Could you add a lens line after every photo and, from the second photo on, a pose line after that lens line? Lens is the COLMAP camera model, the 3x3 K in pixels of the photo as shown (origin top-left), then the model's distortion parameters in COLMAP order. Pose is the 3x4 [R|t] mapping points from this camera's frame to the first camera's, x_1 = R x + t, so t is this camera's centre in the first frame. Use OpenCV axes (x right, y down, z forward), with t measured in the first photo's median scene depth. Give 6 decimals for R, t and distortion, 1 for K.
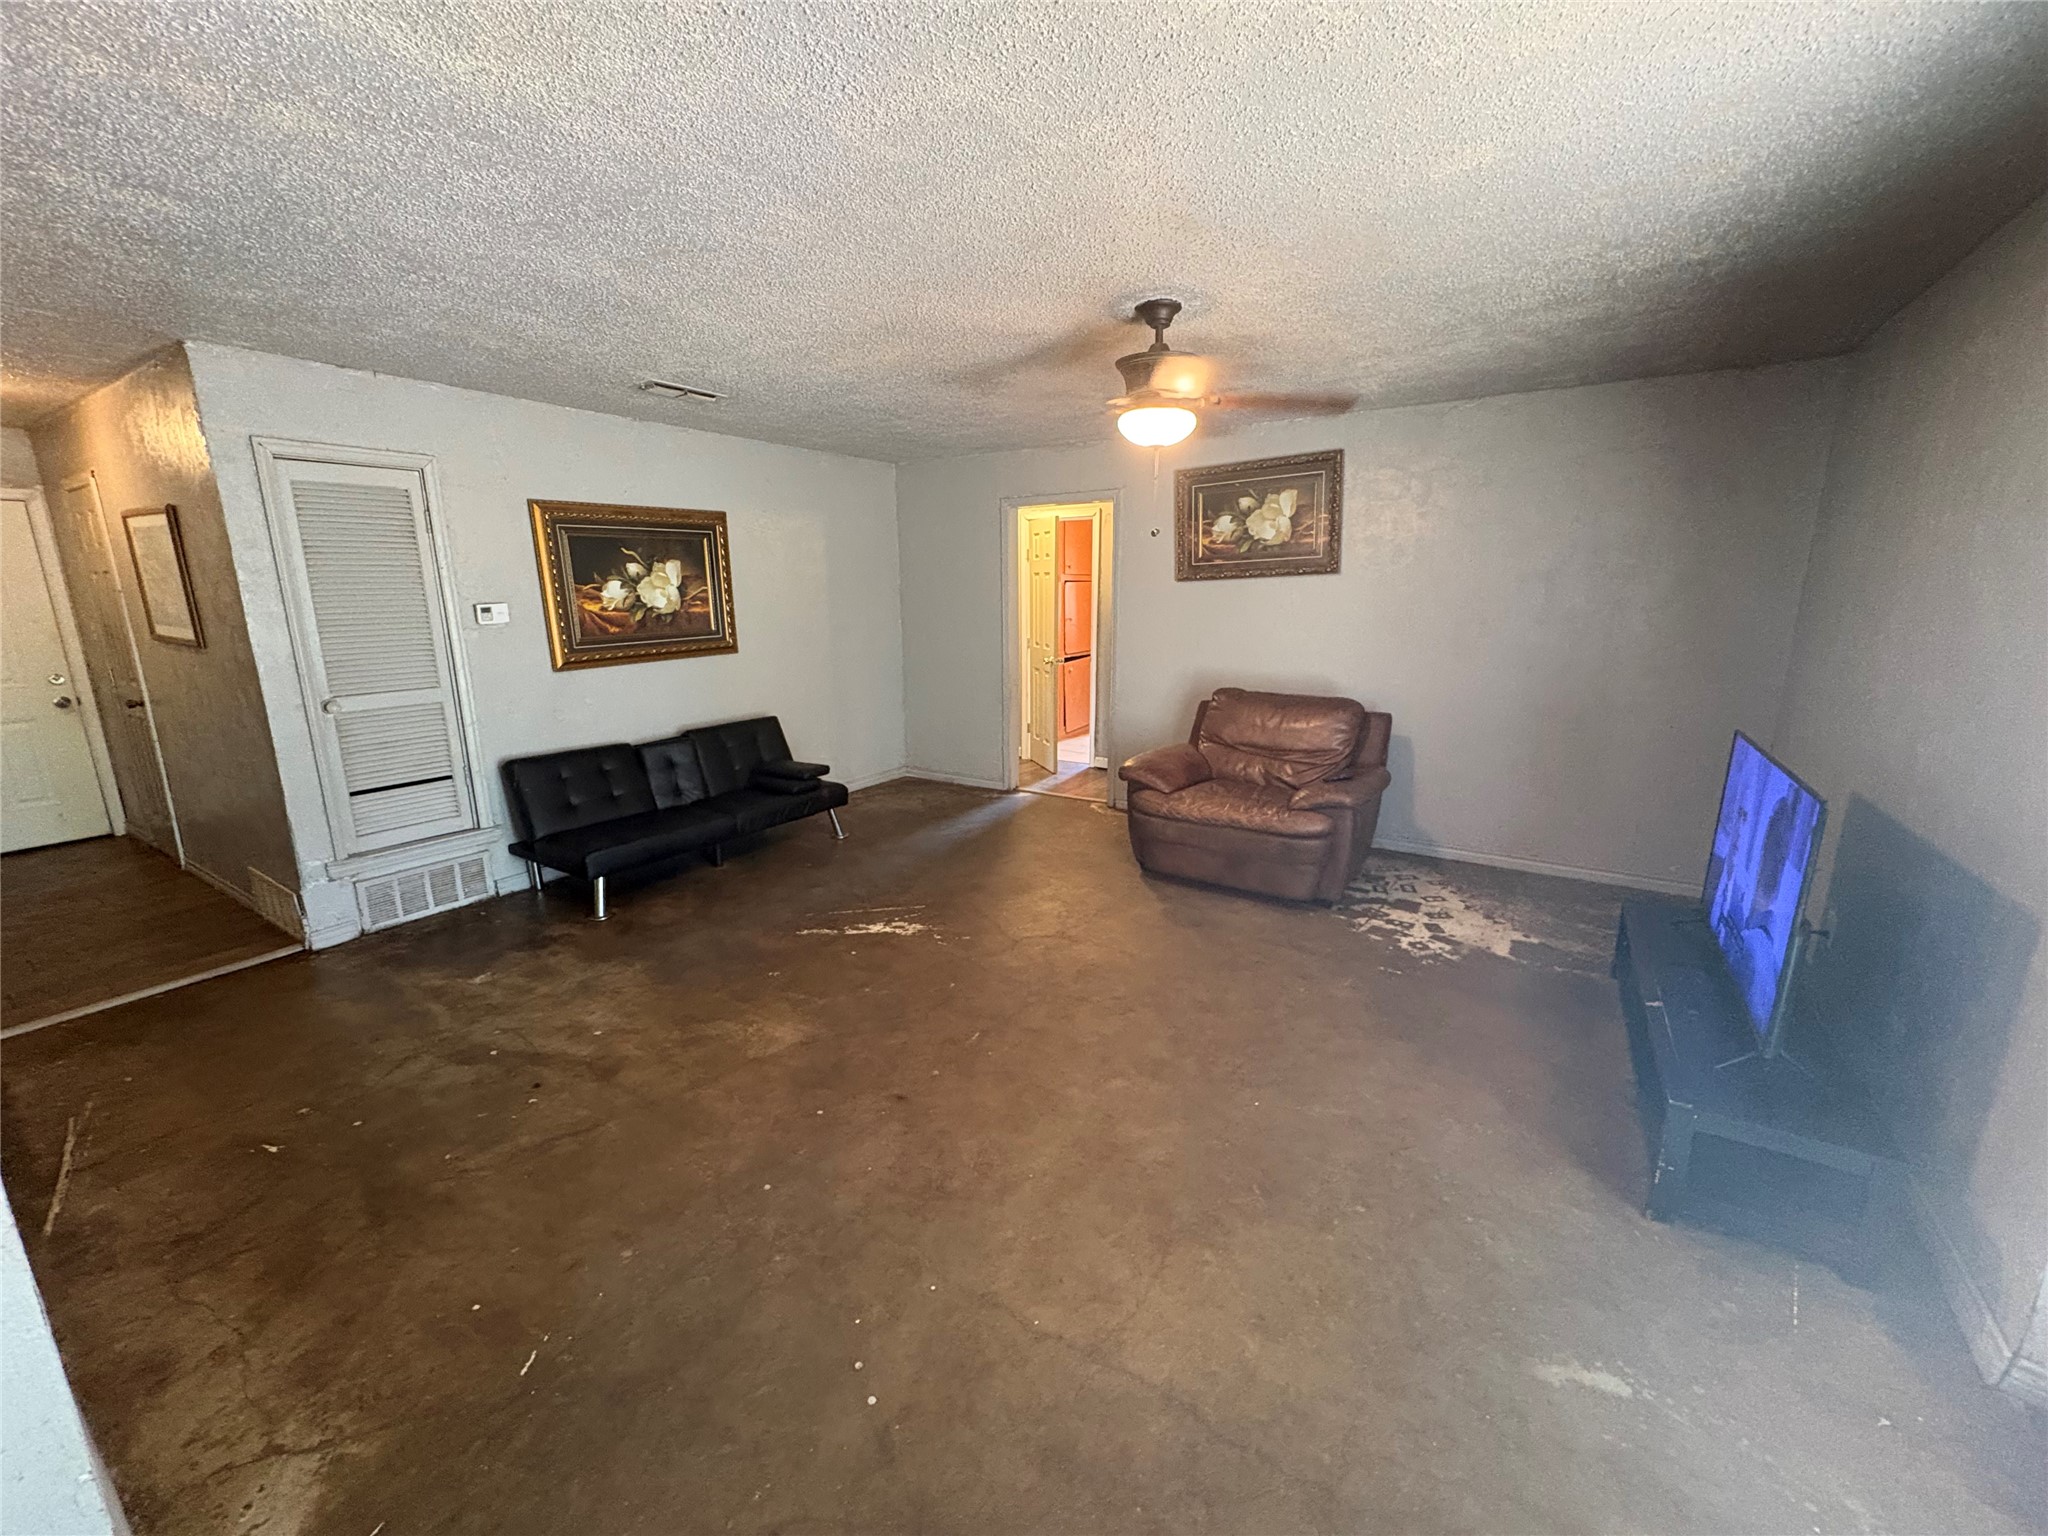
lens RADIAL K [[812.0, 0, 1017.0], [0, 812.0, 765.5], [0, 0, 1]] dist [0.001318, 0.000793]
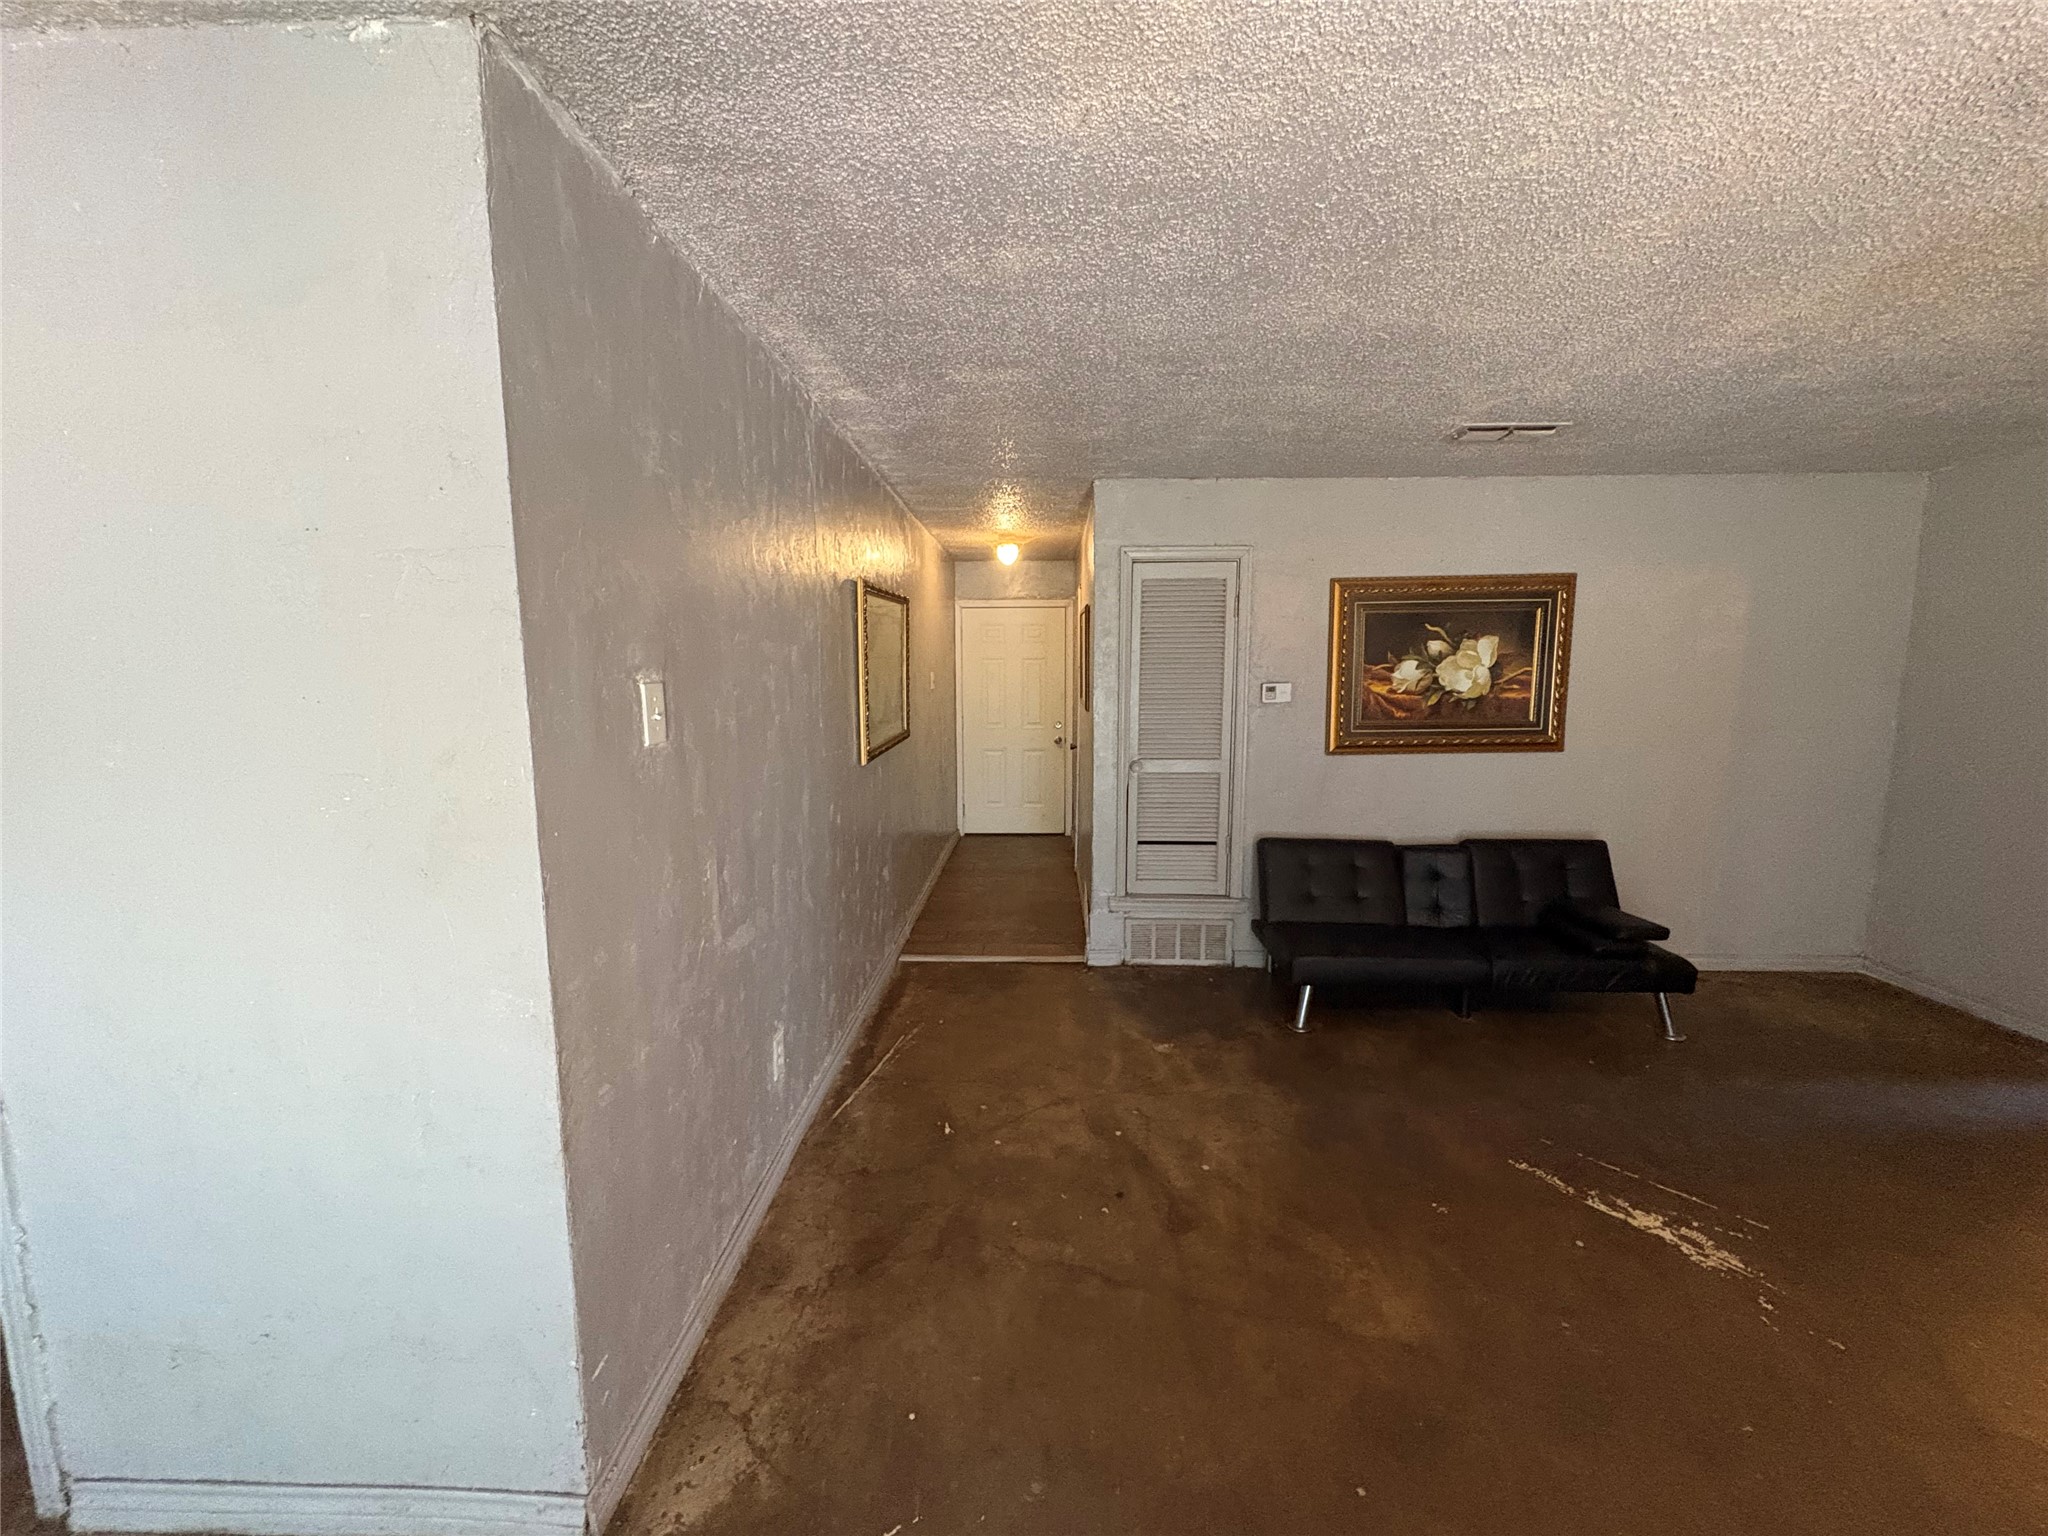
lens RADIAL K [[812.0, 0, 1029.1], [0, 812.0, 768.8], [0, 0, 1]] dist [0.001318, 0.000793]
pose [[0.526200, 0.116487, -0.842344, 0.053995], [-0.186855, 0.982202, 0.019102, -0.054677], [0.829577, 0.147344, 0.538601, 0.209811]]
